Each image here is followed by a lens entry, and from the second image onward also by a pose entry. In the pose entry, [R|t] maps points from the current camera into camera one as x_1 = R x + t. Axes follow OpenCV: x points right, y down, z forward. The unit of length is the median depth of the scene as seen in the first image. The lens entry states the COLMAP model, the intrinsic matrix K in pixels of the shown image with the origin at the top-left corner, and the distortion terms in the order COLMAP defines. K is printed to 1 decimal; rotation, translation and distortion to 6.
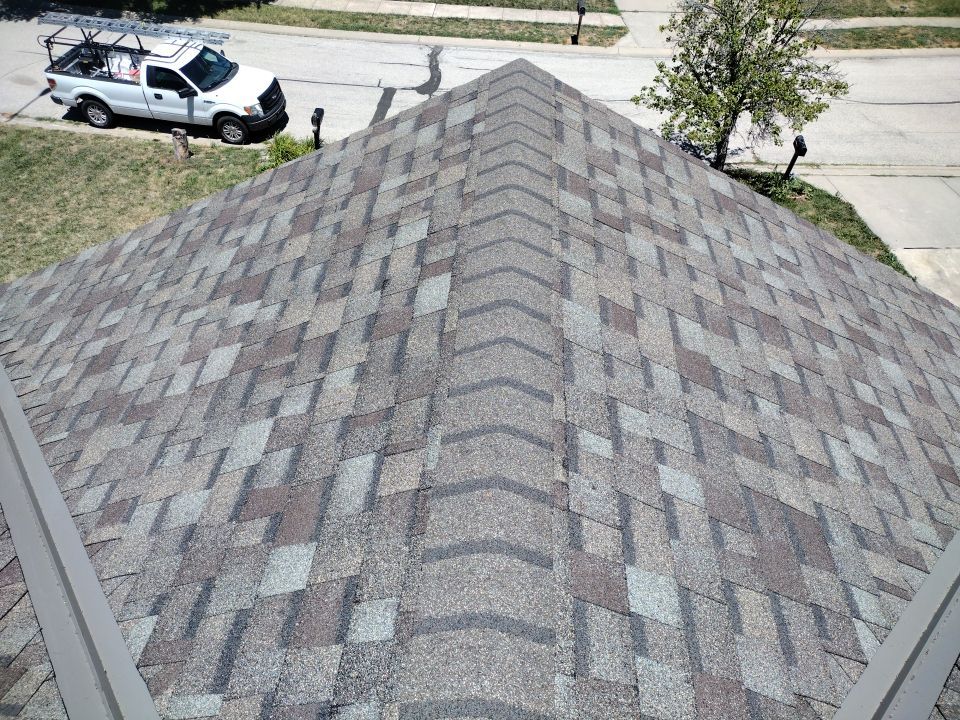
lens RADIAL K [[721.9, 0, 477.4], [0, 721.9, 367.4], [0, 0, 1]] dist [0.049081, -0.056674]
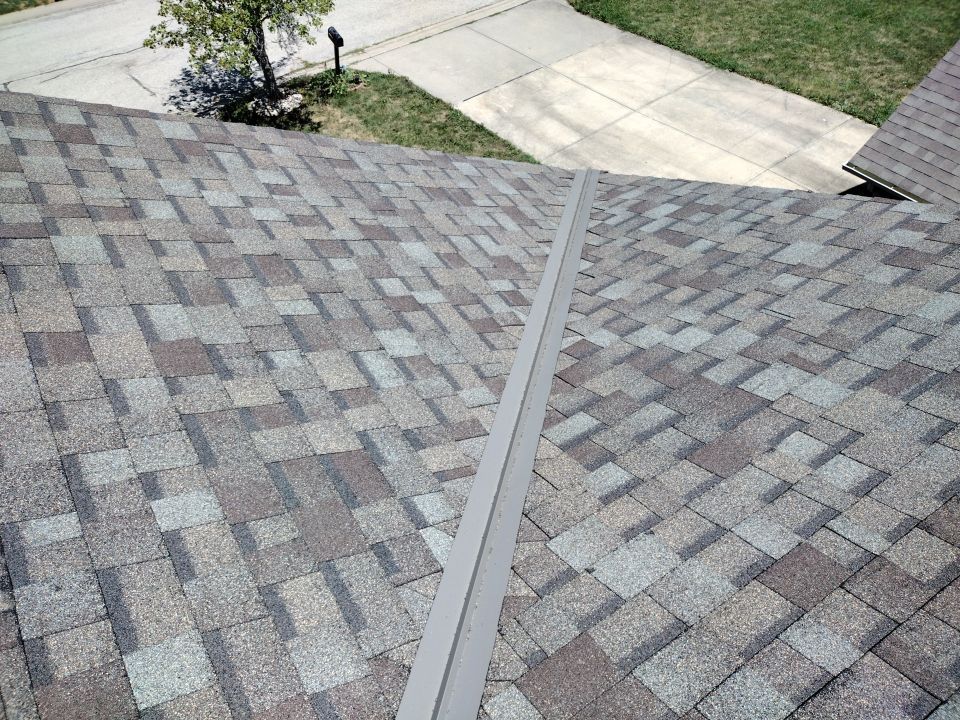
lens RADIAL K [[721.9, 0, 502.8], [0, 721.9, 356.6], [0, 0, 1]] dist [0.049081, -0.056674]
pose [[0.800899, -0.470326, 0.370614, 0.275838], [0.435056, 0.882320, 0.179548, 0.007858], [-0.411446, 0.017438, 0.911267, 0.047411]]
